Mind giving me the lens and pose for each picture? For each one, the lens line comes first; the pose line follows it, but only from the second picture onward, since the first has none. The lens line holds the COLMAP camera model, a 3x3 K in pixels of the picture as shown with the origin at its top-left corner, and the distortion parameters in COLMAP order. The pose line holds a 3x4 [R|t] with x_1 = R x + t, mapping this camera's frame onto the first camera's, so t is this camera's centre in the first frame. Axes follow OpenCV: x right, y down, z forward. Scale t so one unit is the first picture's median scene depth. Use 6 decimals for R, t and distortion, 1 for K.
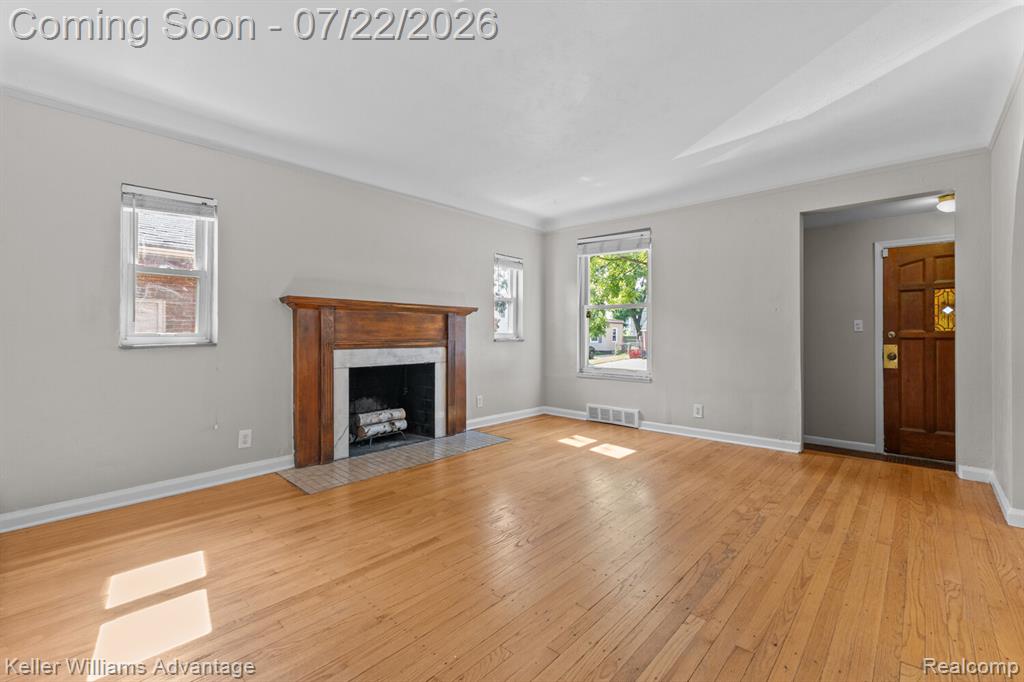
lens RADIAL K [[444.9, 0, 514.7], [0, 444.9, 334.6], [0, 0, 1]] dist [0.011521, -0.001384]
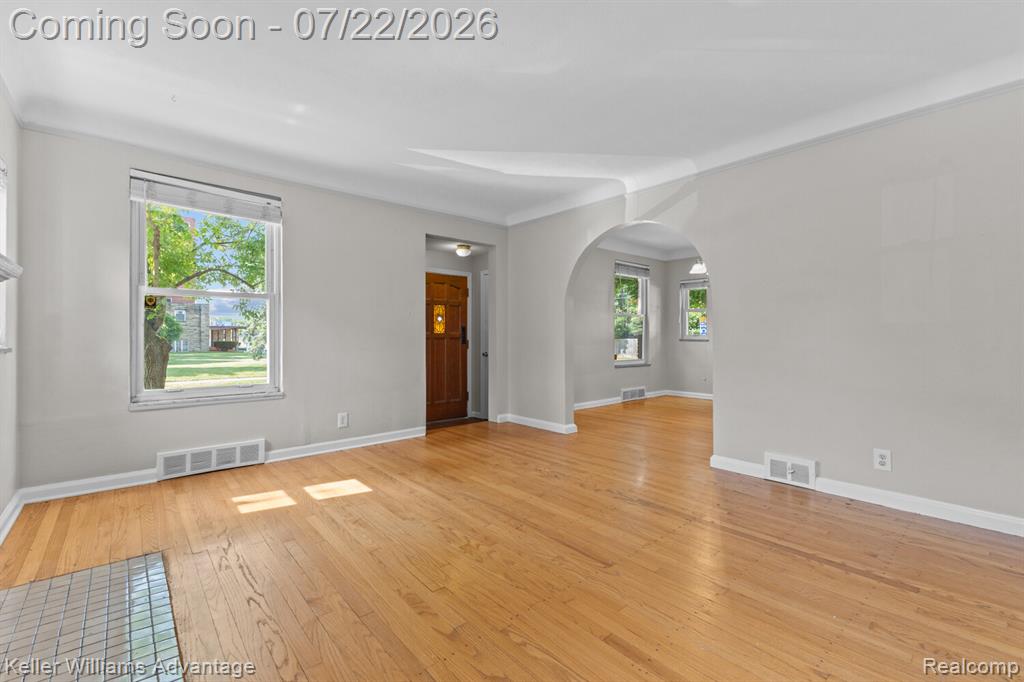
lens RADIAL K [[444.9, 0, 516.9], [0, 444.9, 333.9], [0, 0, 1]] dist [0.011521, -0.001384]
pose [[0.108014, 0.002253, 0.994147, -0.484093], [0.001086, 0.999997, -0.002384, -0.001467], [-0.994149, 0.001337, 0.108011, 0.590181]]
